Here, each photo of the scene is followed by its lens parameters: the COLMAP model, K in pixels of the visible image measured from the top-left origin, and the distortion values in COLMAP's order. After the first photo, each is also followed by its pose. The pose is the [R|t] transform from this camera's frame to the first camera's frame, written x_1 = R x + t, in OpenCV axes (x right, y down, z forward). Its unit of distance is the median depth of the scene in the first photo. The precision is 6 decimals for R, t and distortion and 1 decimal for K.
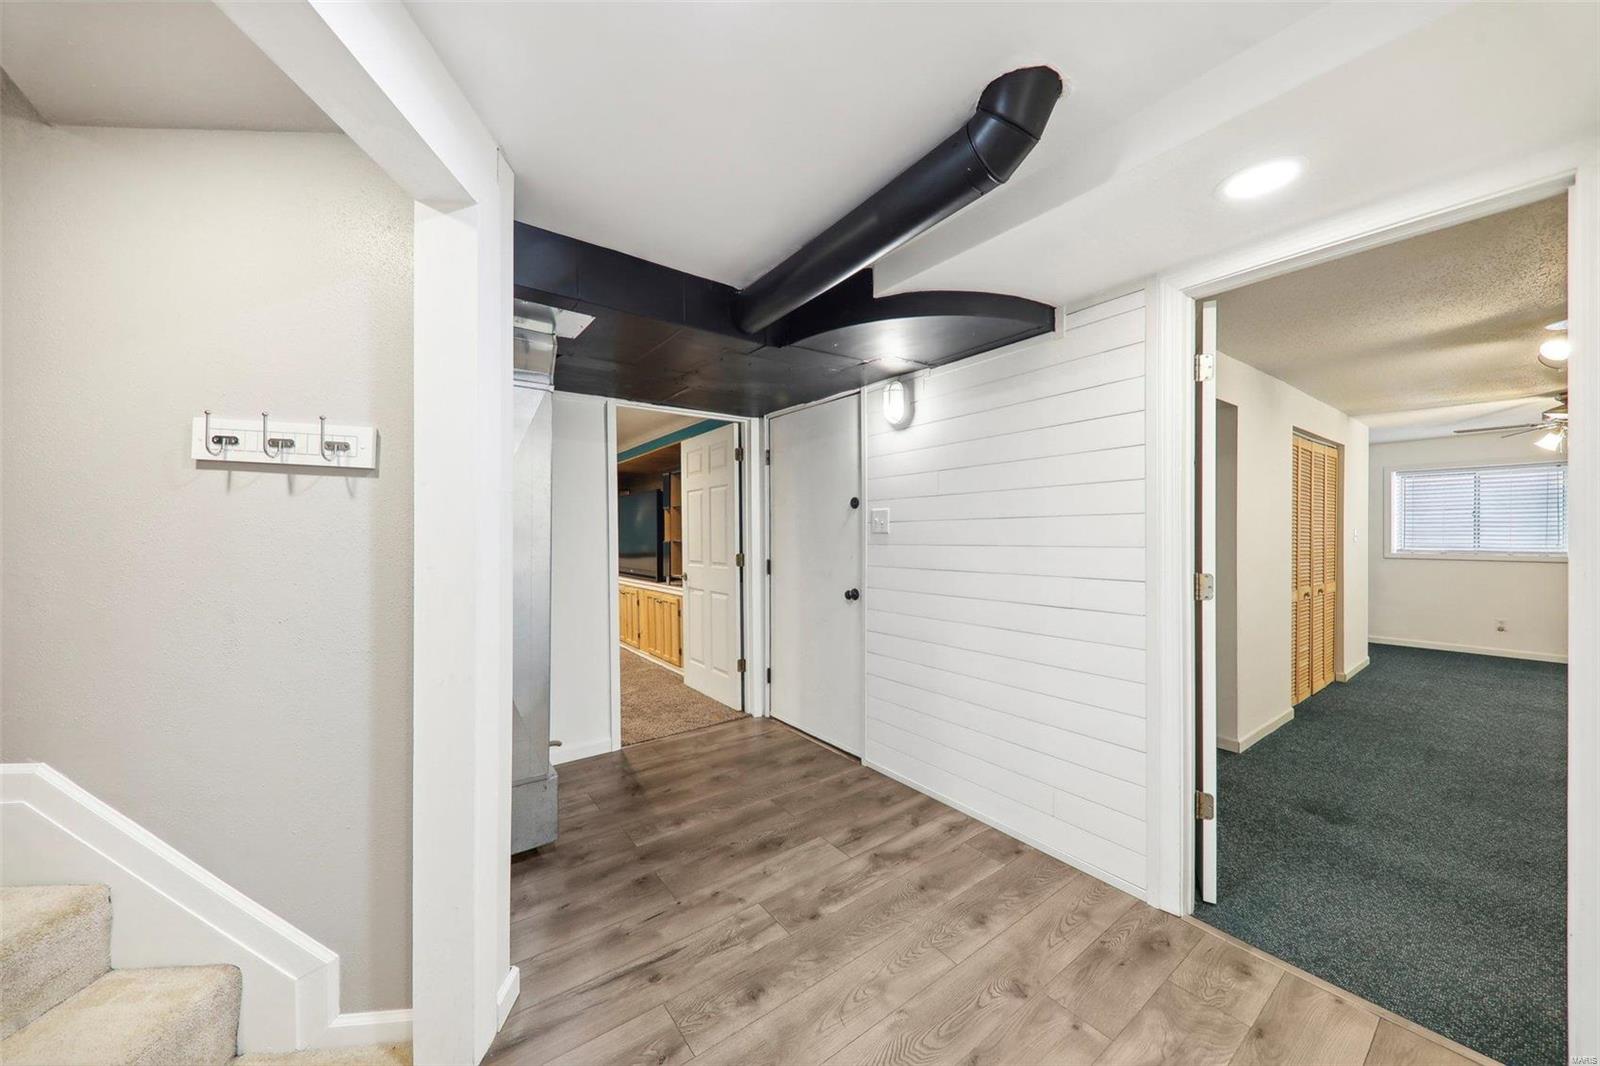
lens RADIAL K [[553.2, 0, 803.5], [0, 553.2, 535.9], [0, 0, 1]] dist [-0.004768, -0.000132]
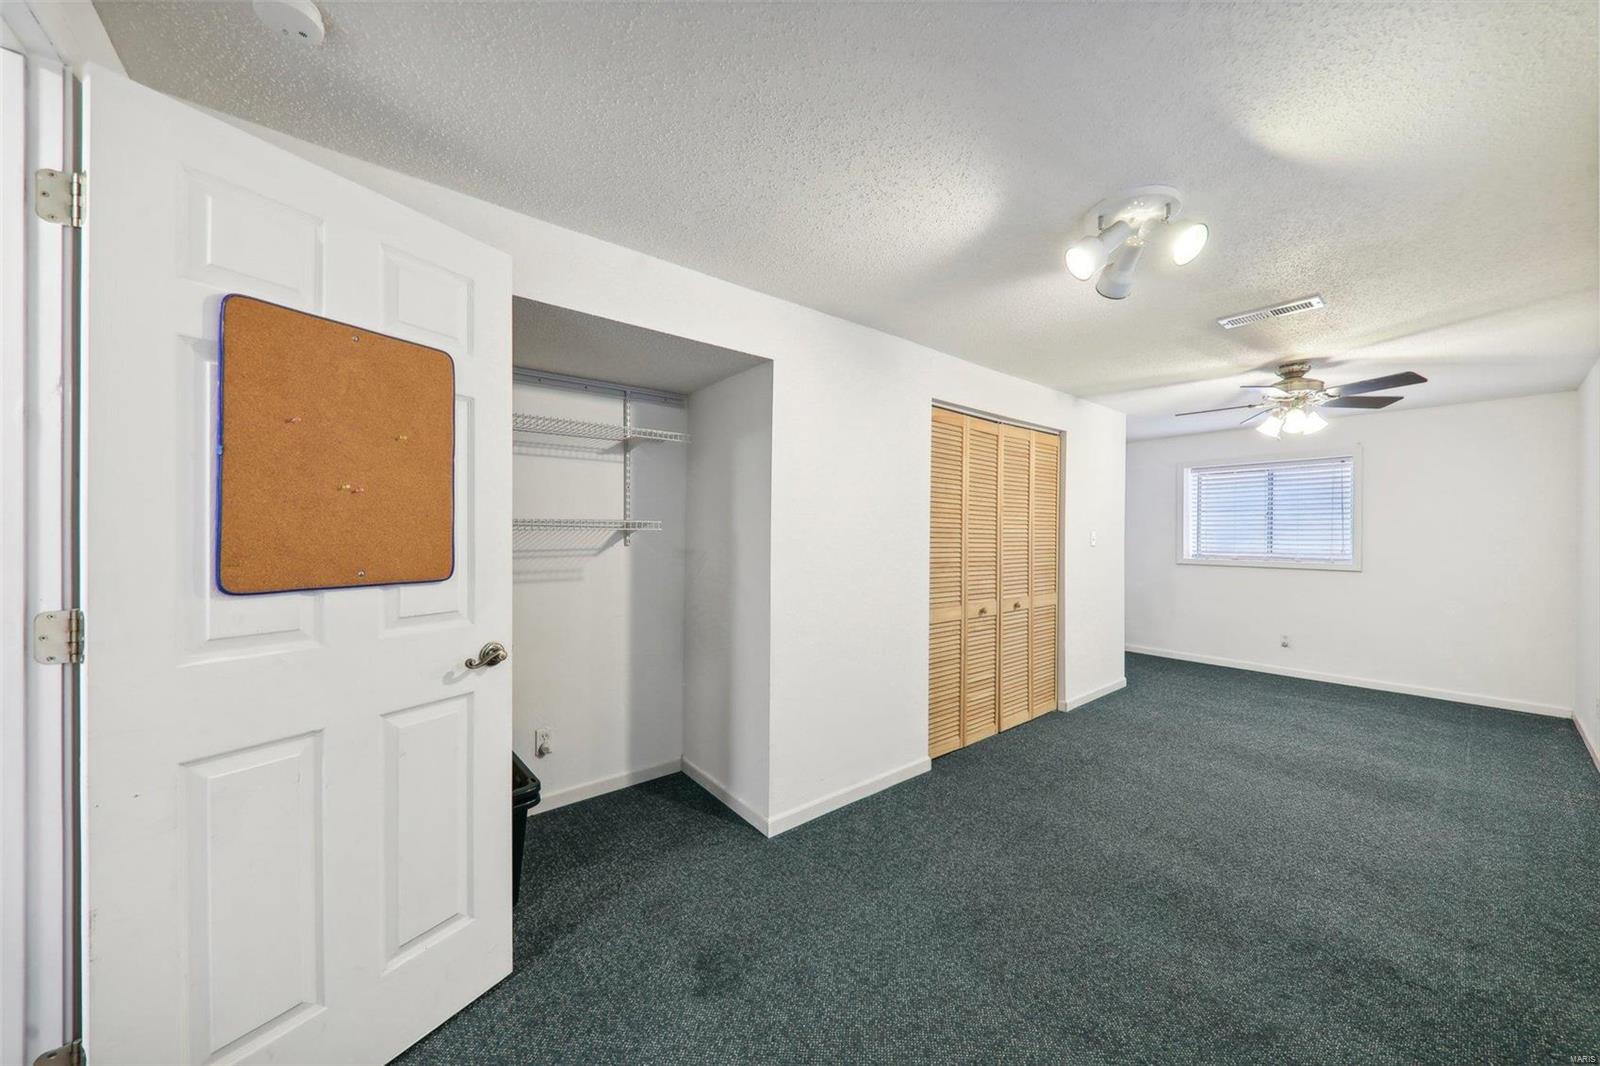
lens RADIAL K [[546.3, 0, 800.0], [0, 546.3, 533.0], [0, 0, 1]] dist [0.012260, -0.000034]
pose [[0.998345, 0.006786, 0.057098, 0.525762], [-0.006418, 0.999957, -0.006629, -0.000426], [-0.057141, 0.006251, 0.998347, 0.183312]]
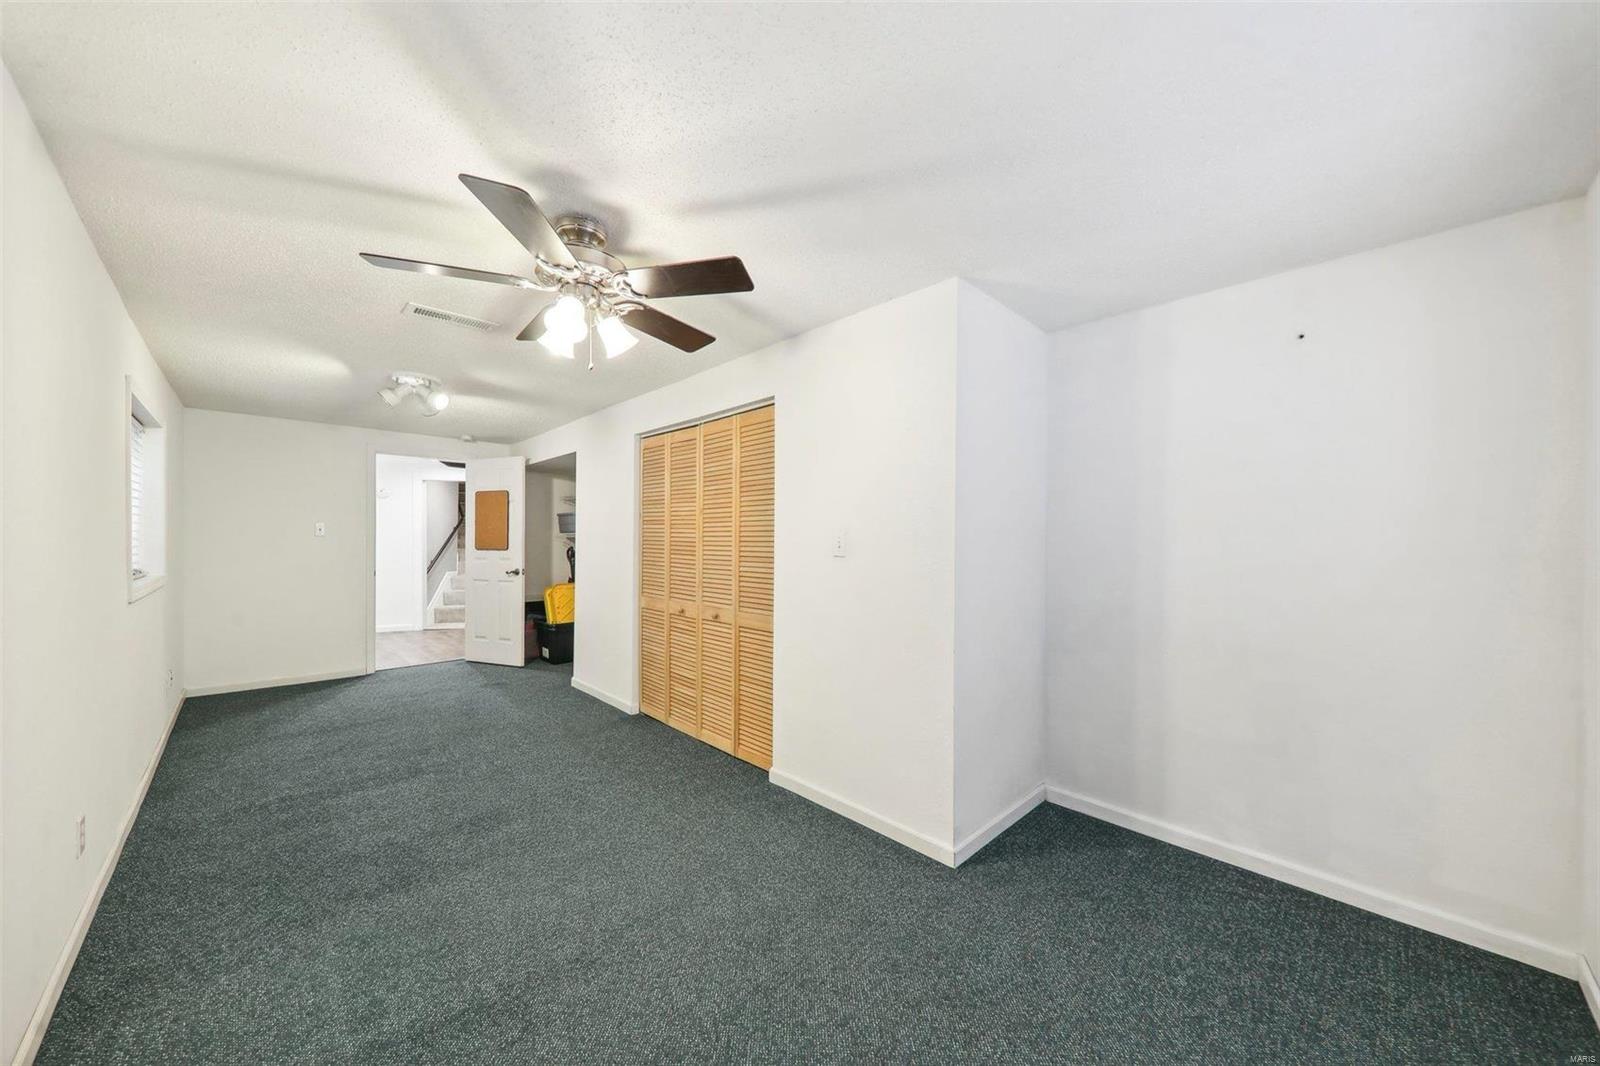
lens RADIAL K [[553.2, 0, 803.5], [0, 553.2, 535.9], [0, 0, 1]] dist [-0.004768, -0.000132]
pose [[0.141054, 0.003658, -0.989995, 1.557299], [-0.005101, 0.999983, 0.002969, -0.011096], [0.989989, 0.004631, 0.141070, 0.922406]]
